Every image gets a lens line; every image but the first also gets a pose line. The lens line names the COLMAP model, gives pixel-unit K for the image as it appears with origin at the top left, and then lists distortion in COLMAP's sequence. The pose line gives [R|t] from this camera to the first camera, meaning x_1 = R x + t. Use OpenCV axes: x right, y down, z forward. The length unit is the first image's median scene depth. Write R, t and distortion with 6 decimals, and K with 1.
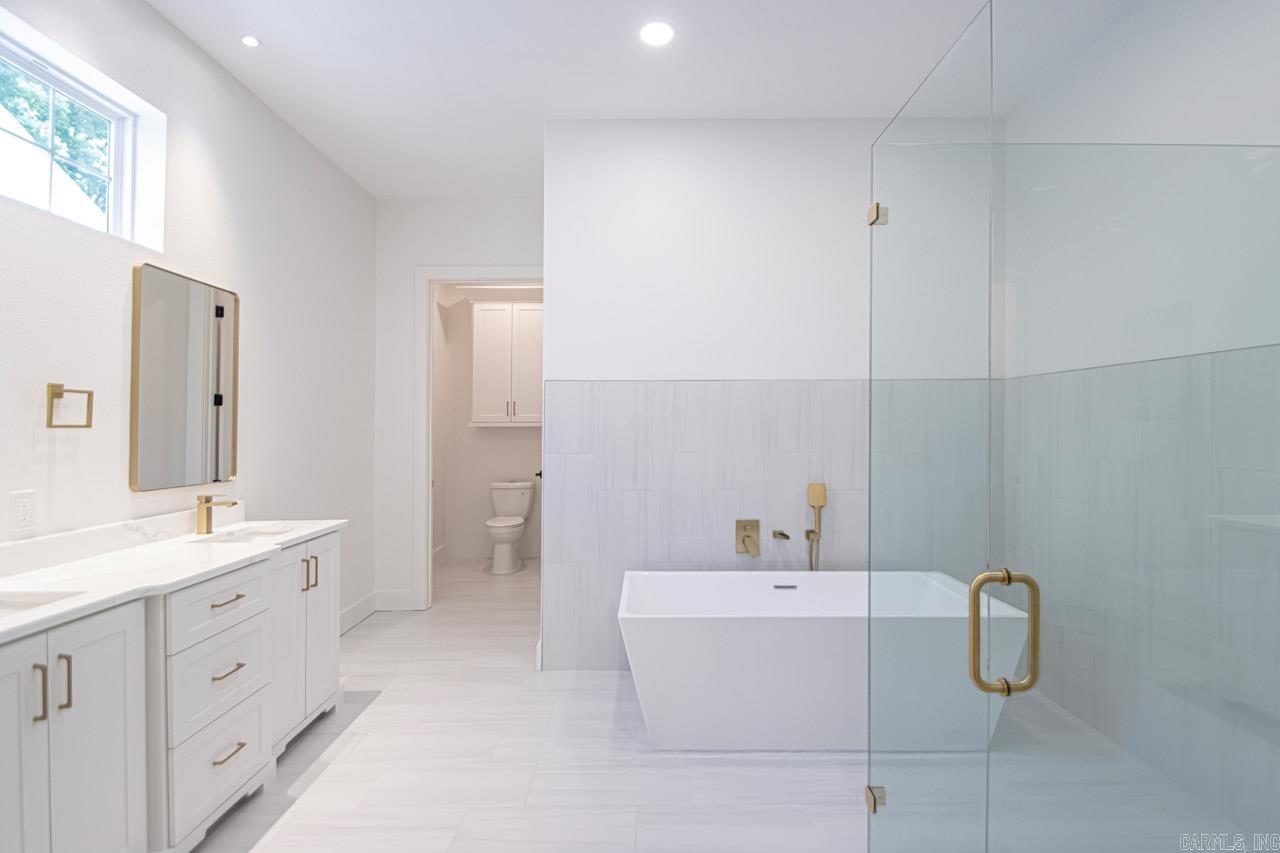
lens RADIAL K [[601.8, 0, 669.0], [0, 601.8, 416.3], [0, 0, 1]] dist [0.027866, -0.023331]
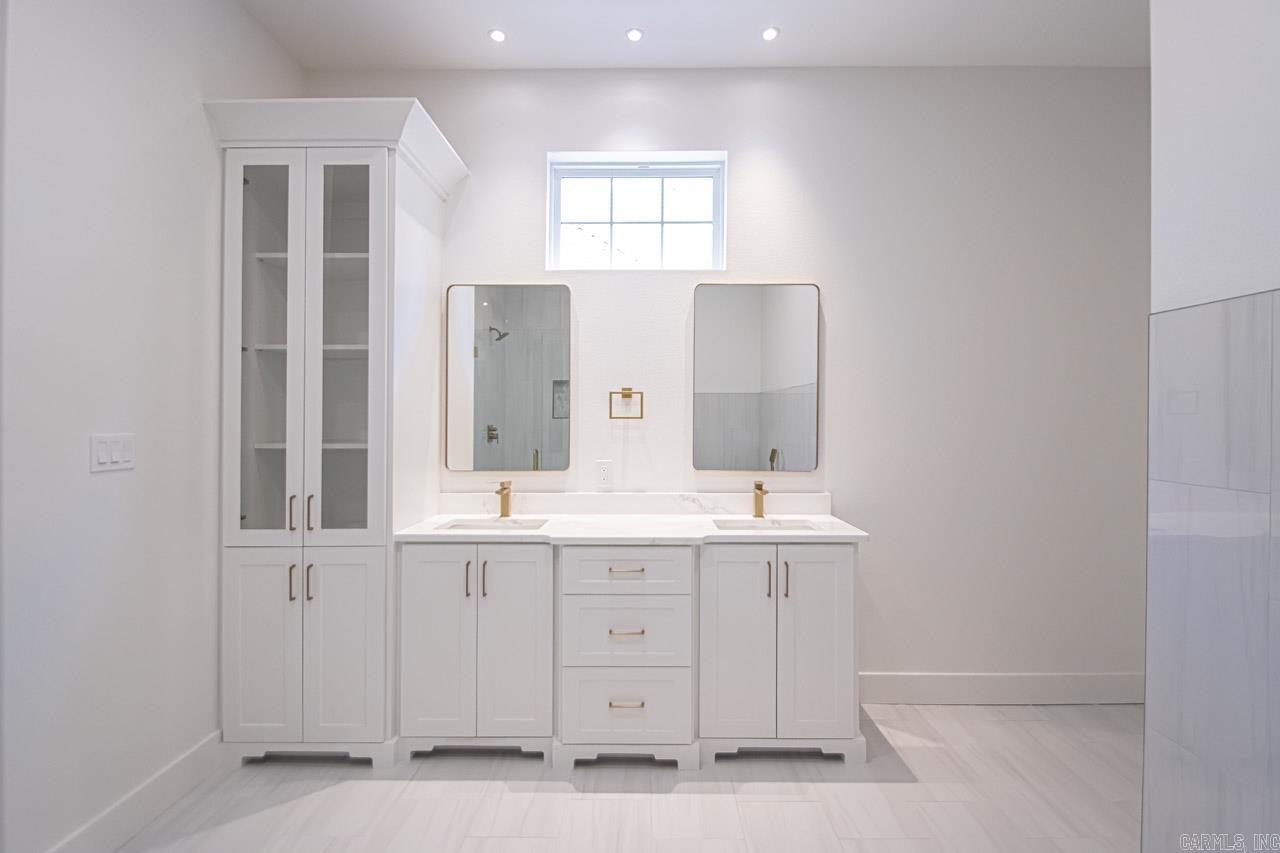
lens RADIAL K [[585.9, 0, 626.6], [0, 585.9, 418.3], [0, 0, 1]] dist [0.020842, -0.020230]
pose [[-0.051974, -0.001423, -0.998647, 0.334136], [0.017102, 0.999851, -0.002314, 0.018229], [0.998502, -0.017199, -0.051942, 0.937925]]
